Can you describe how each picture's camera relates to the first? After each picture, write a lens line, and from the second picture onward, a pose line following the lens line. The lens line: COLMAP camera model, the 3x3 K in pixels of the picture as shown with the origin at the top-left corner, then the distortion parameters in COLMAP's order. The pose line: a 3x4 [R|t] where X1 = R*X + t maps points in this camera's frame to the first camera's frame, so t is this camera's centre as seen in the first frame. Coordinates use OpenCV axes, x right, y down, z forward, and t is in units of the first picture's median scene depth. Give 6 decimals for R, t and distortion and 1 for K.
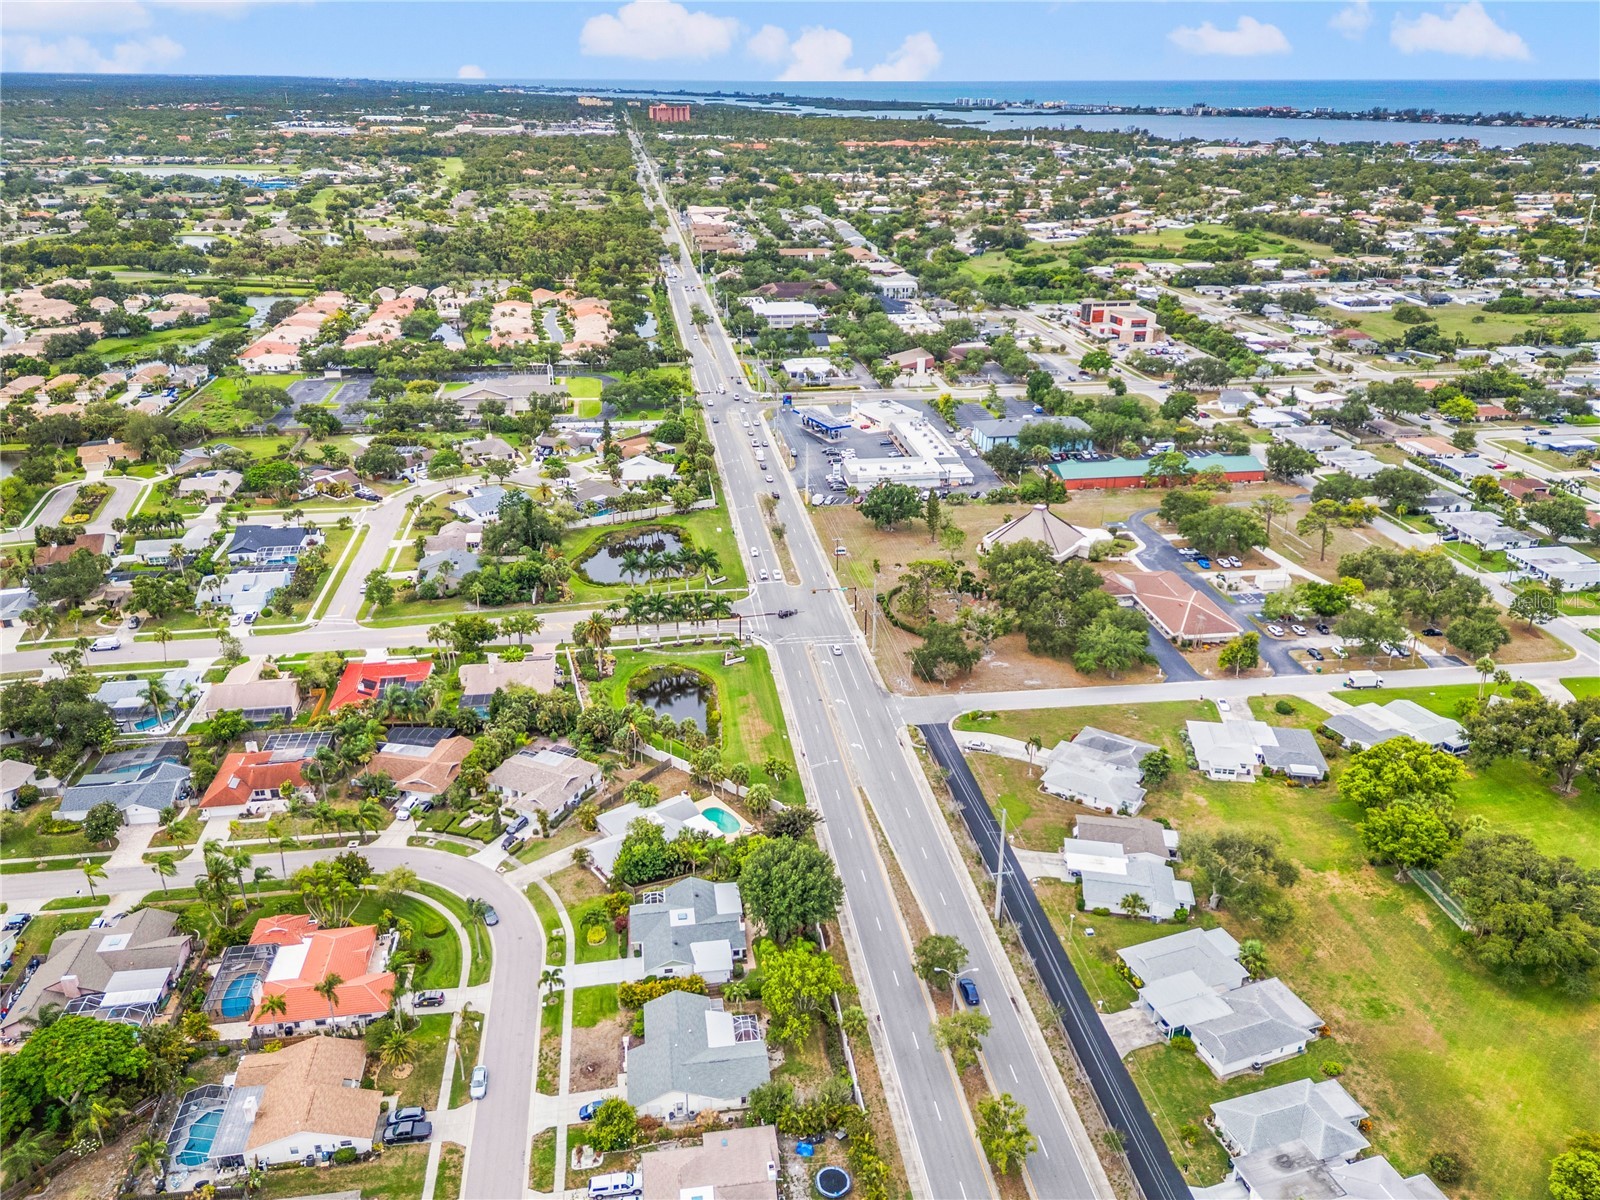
lens RADIAL K [[1157.7, 0, 802.7], [0, 1157.7, 634.8], [0, 0, 1]] dist [0.081493, -0.080632]
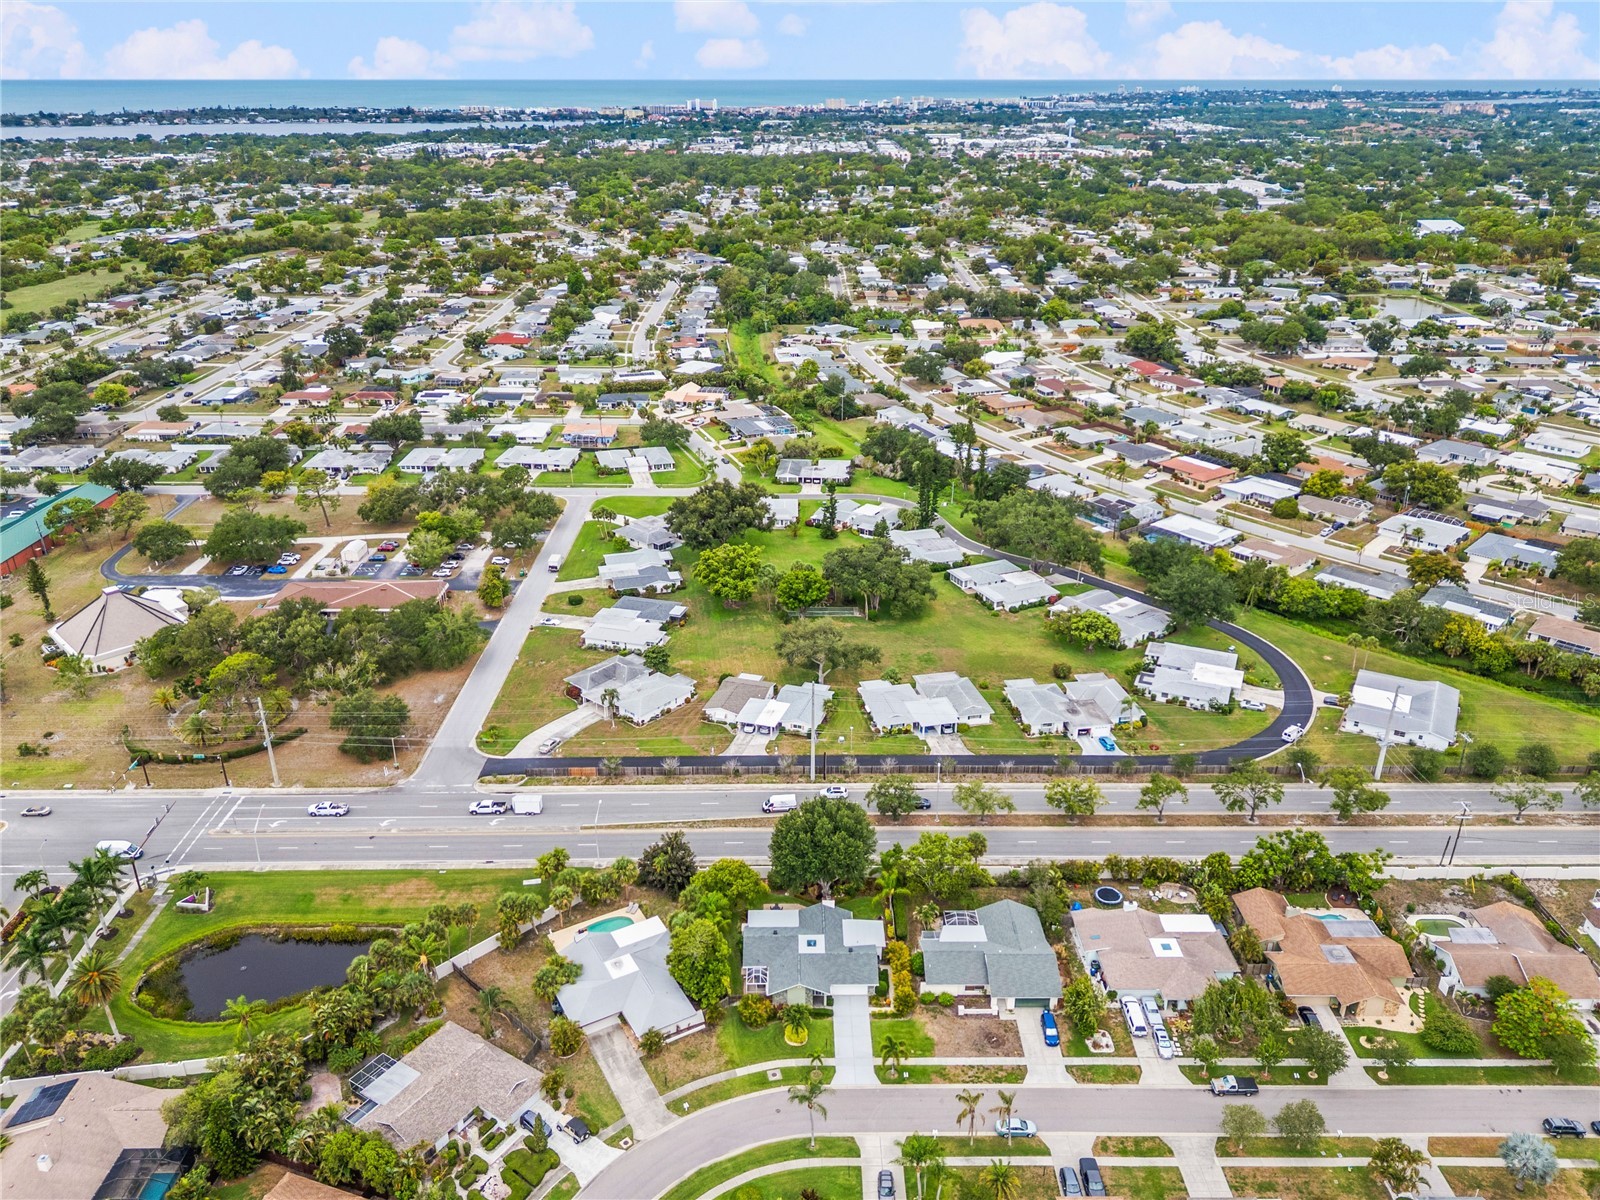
lens RADIAL K [[1180.4, 0, 788.7], [0, 1180.4, 560.5], [0, 0, 1]] dist [0.090841, -0.089446]
pose [[0.141927, -0.376239, 0.915588, -0.447408], [0.426373, 0.857985, 0.286475, -0.156333], [-0.893343, 0.349724, 0.282189, 0.330457]]
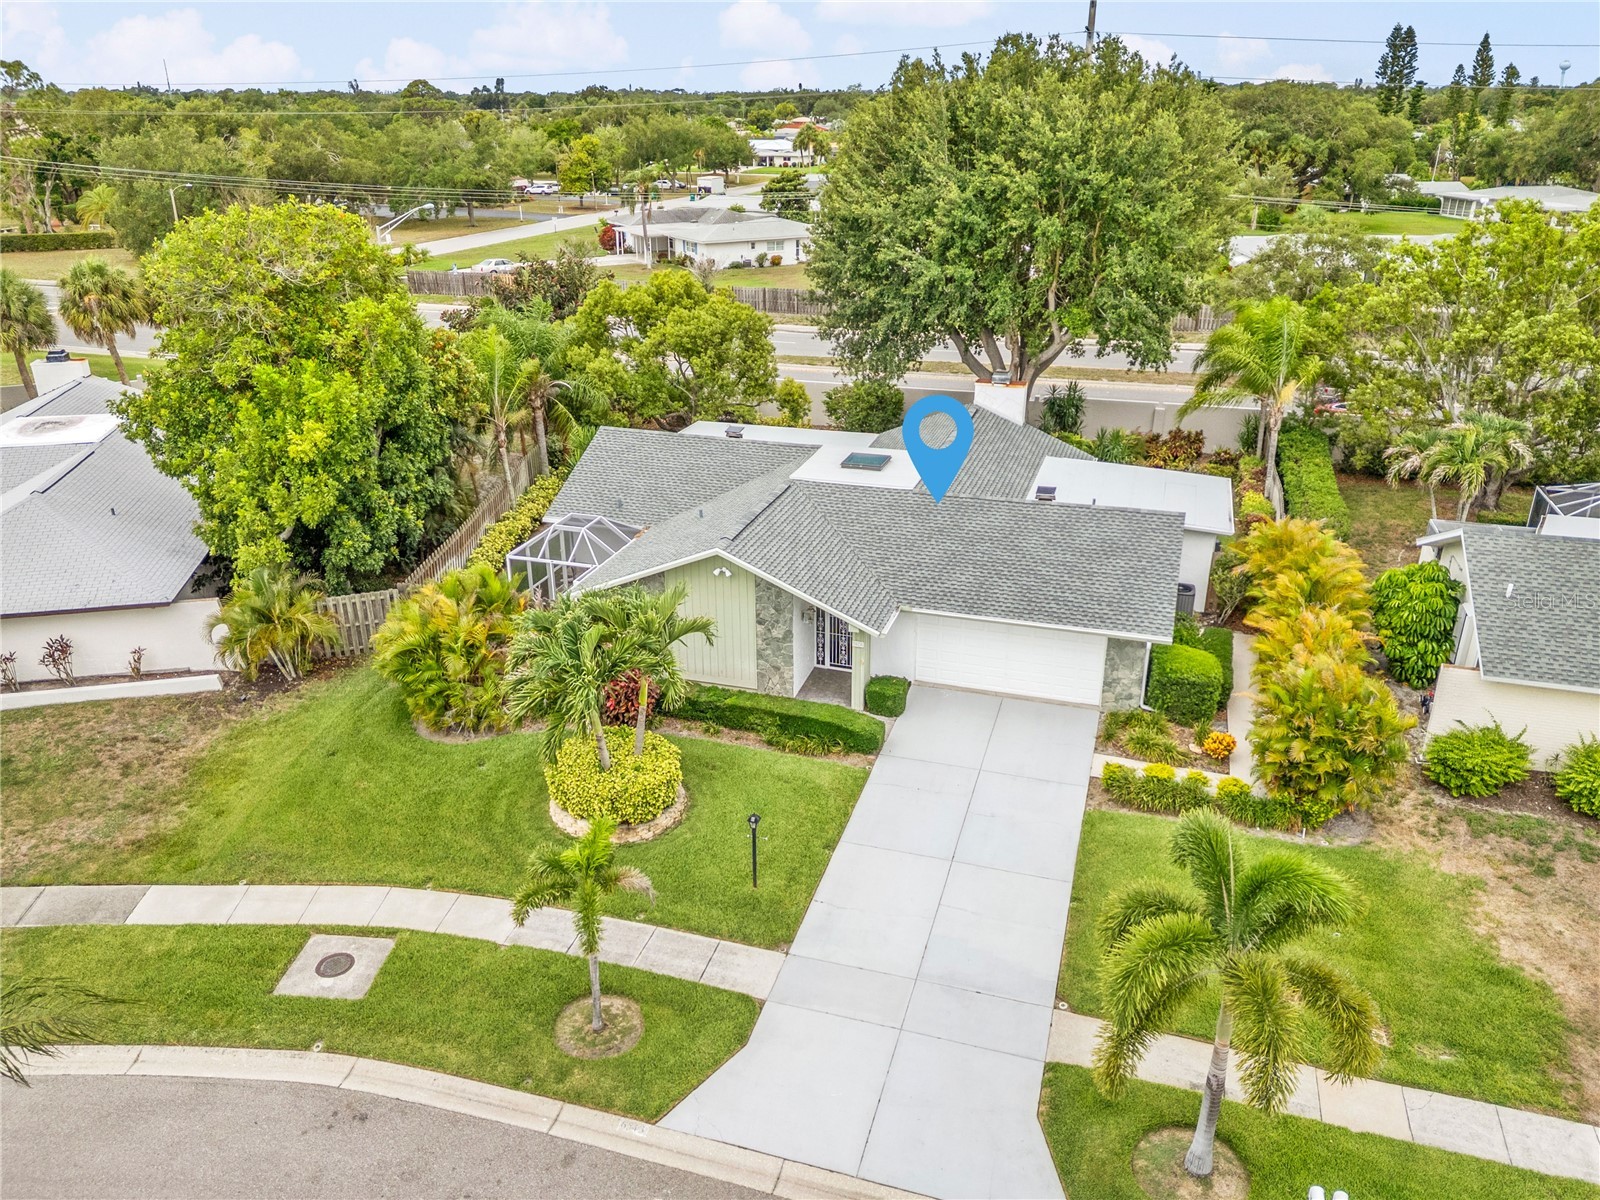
lens RADIAL K [[1157.7, 0, 802.7], [0, 1157.7, 634.8], [0, 0, 1]] dist [0.081493, -0.080632]
pose [[0.432436, -0.388373, 0.813736, -0.144510], [0.389501, 0.894395, 0.219880, 0.114539], [-0.813196, 0.221867, 0.538040, 0.470243]]
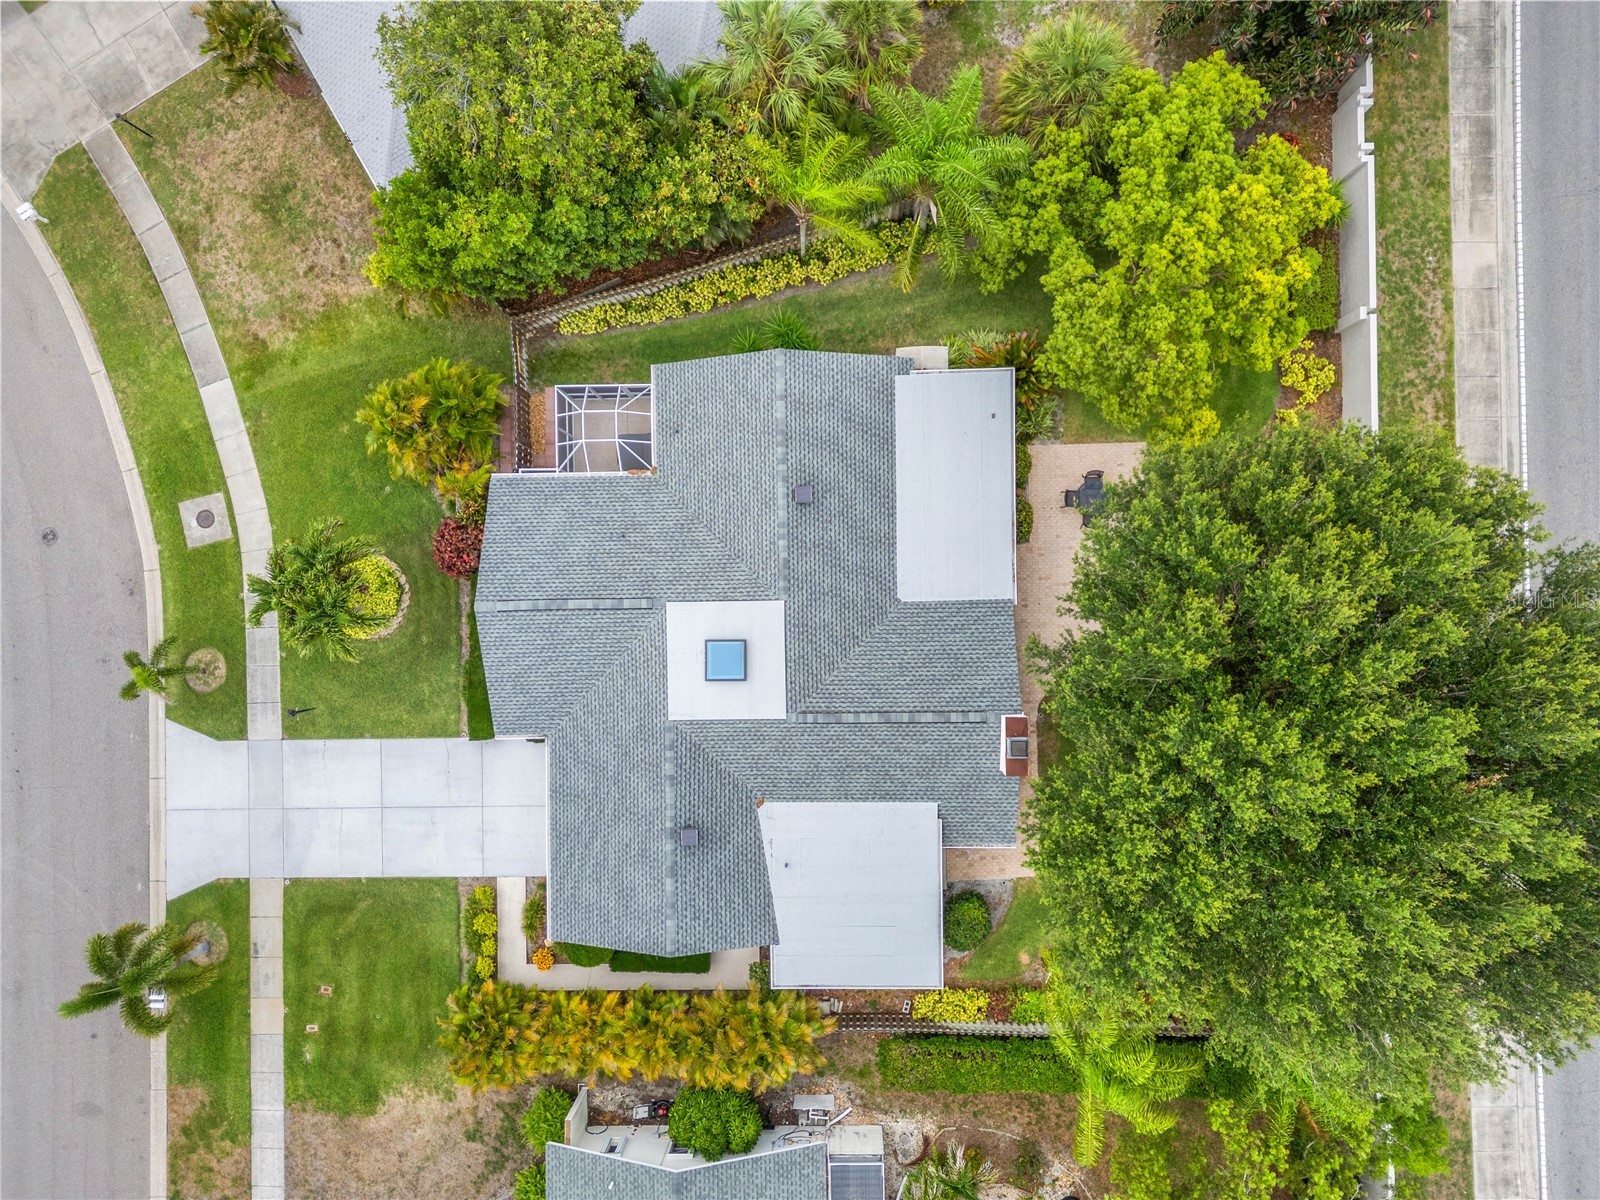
lens RADIAL K [[1147.5, 0, 800.0], [0, 1147.5, 600.0], [0, 0, 1]] dist [0.080278, -0.081696]
pose [[0.990519, 0.128825, -0.047711, -0.042410], [-0.013027, 0.433817, 0.900907, 0.027889], [0.136757, -0.891744, 0.431382, 0.477319]]
